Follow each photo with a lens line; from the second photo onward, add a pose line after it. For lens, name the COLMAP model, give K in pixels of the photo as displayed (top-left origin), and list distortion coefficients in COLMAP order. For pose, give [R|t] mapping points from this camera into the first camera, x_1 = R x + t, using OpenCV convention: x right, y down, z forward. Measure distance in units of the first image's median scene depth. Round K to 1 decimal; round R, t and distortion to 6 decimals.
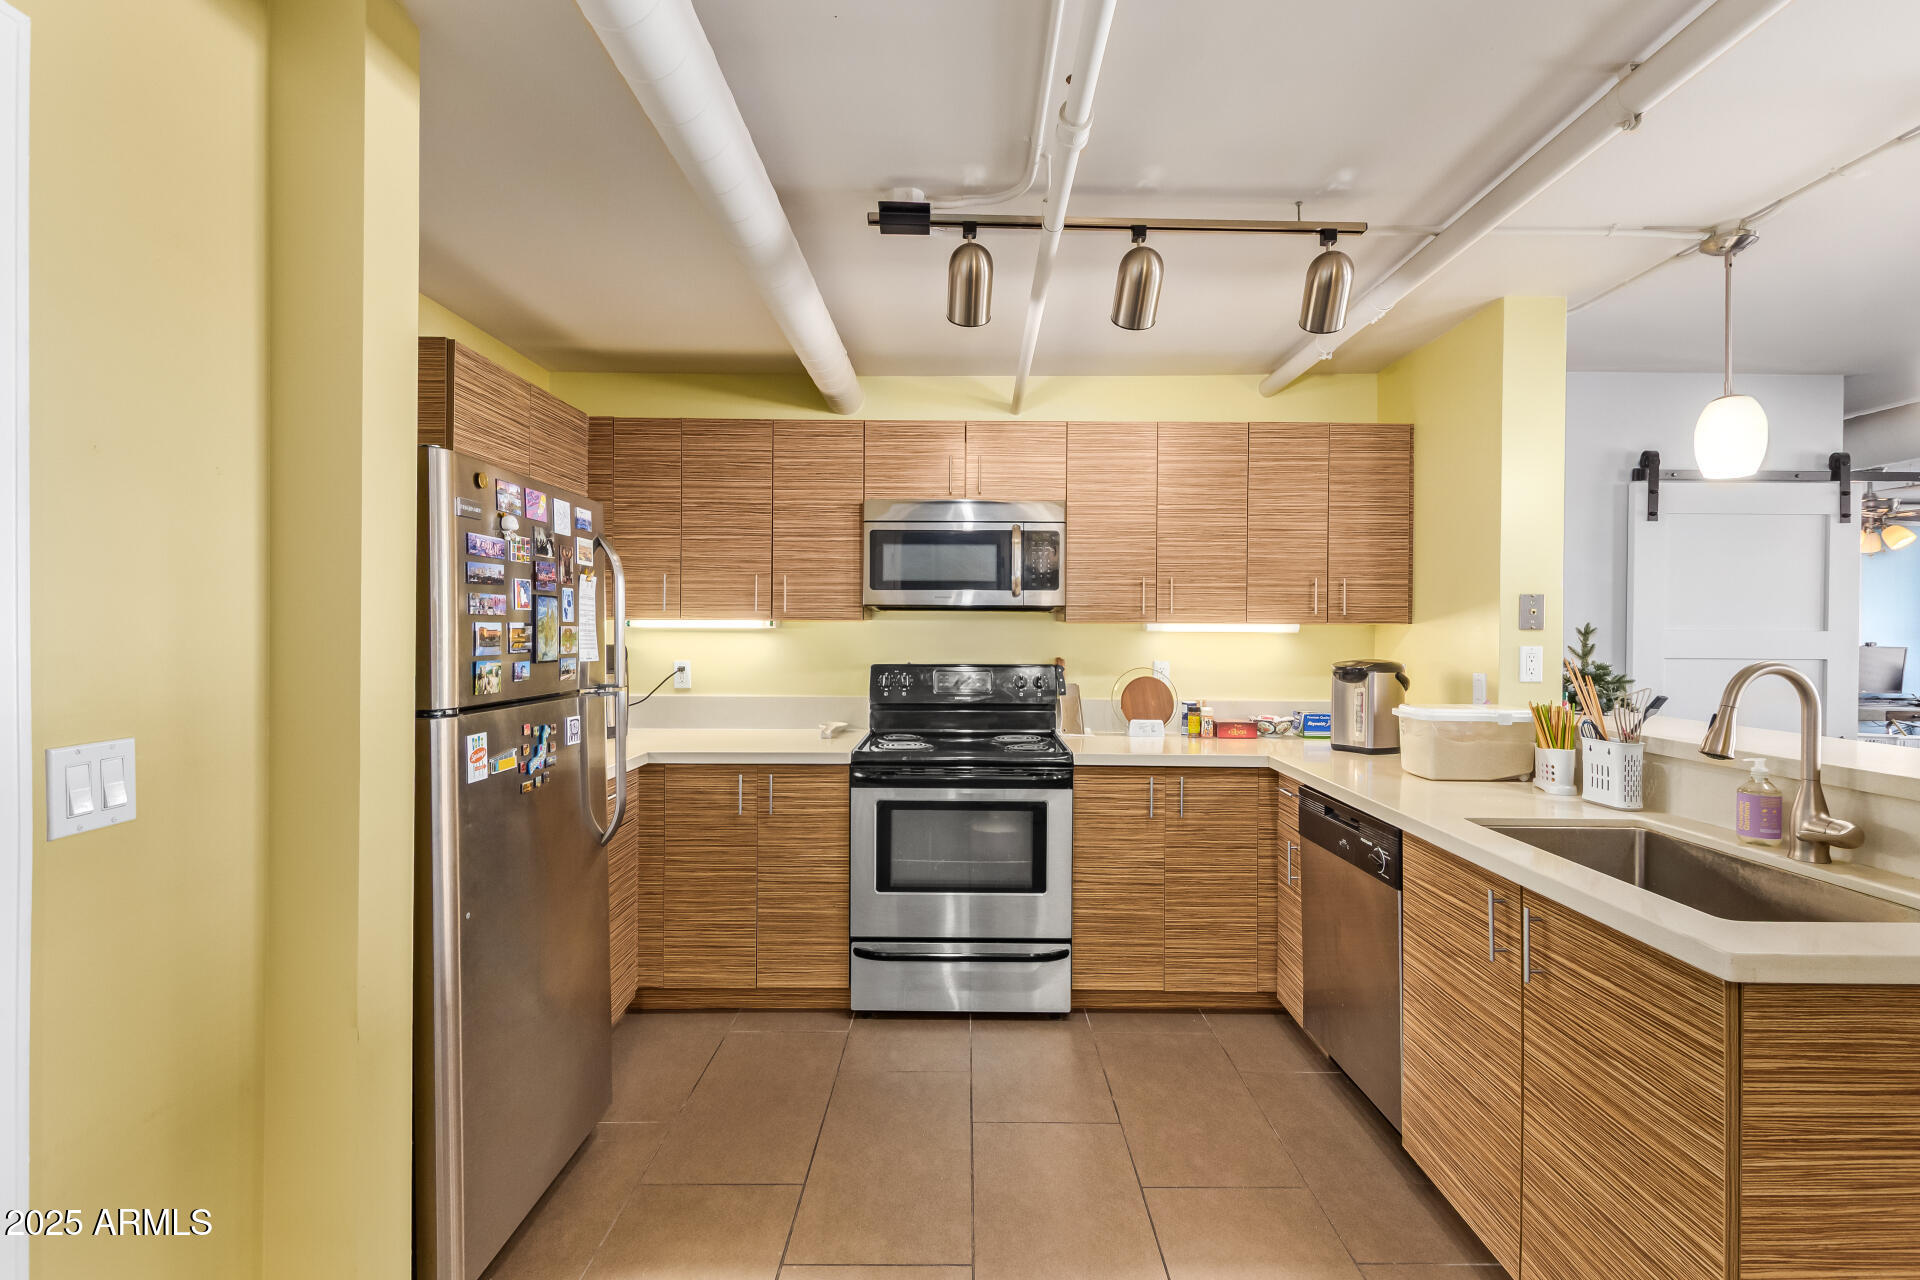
lens RADIAL K [[894.7, 0, 960.0], [0, 894.7, 640.0], [0, 0, 1]] dist [-0.001721, -0.000287]
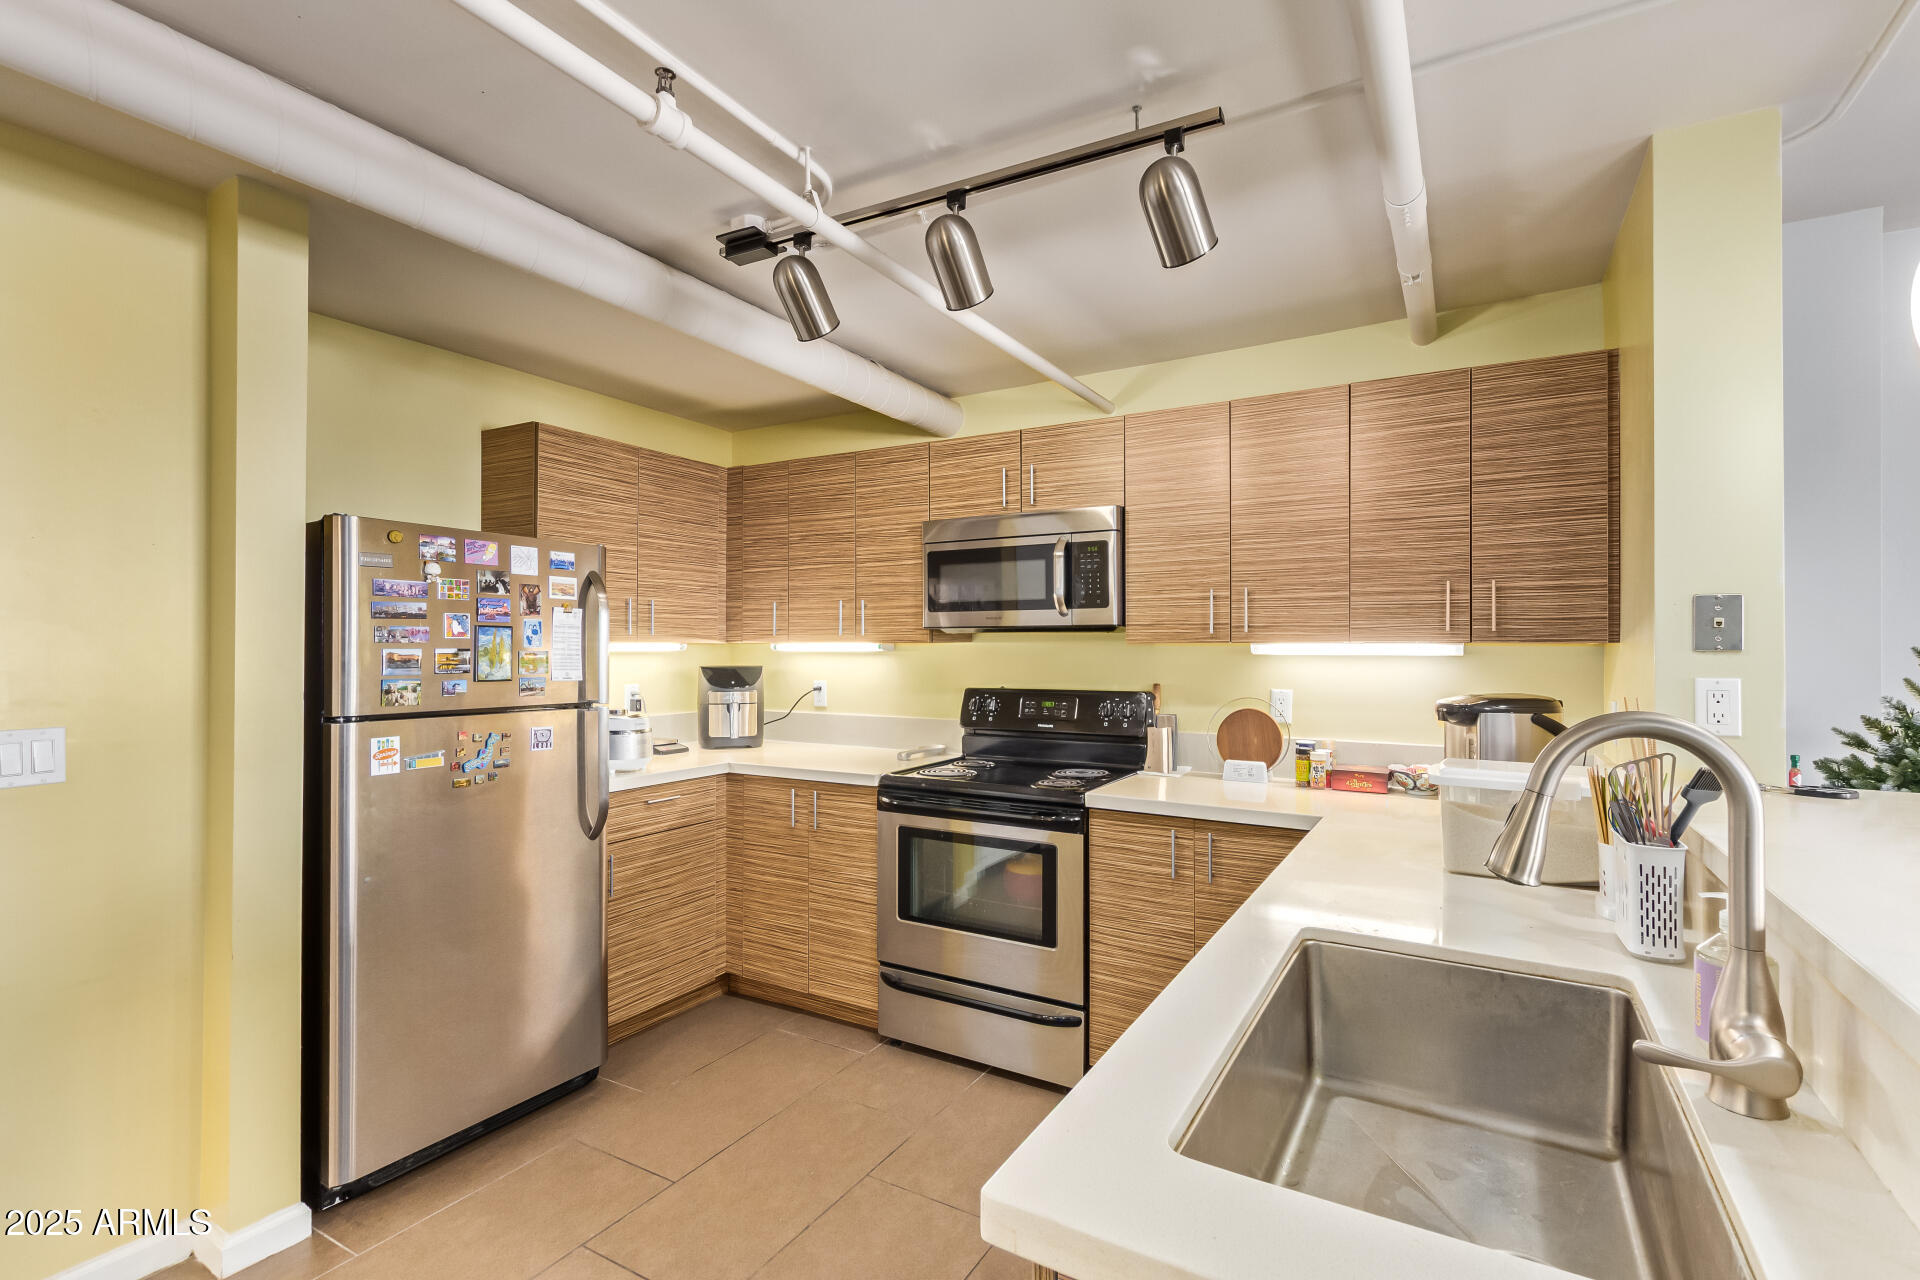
lens RADIAL K [[885.6, 0, 956.1], [0, 885.6, 647.8], [0, 0, 1]] dist [0.001963, 0.000522]
pose [[0.862845, -0.004206, -0.505451, 0.424147], [-0.003077, 0.999903, -0.013573, -0.003542], [0.505459, 0.013267, 0.862749, 0.172741]]
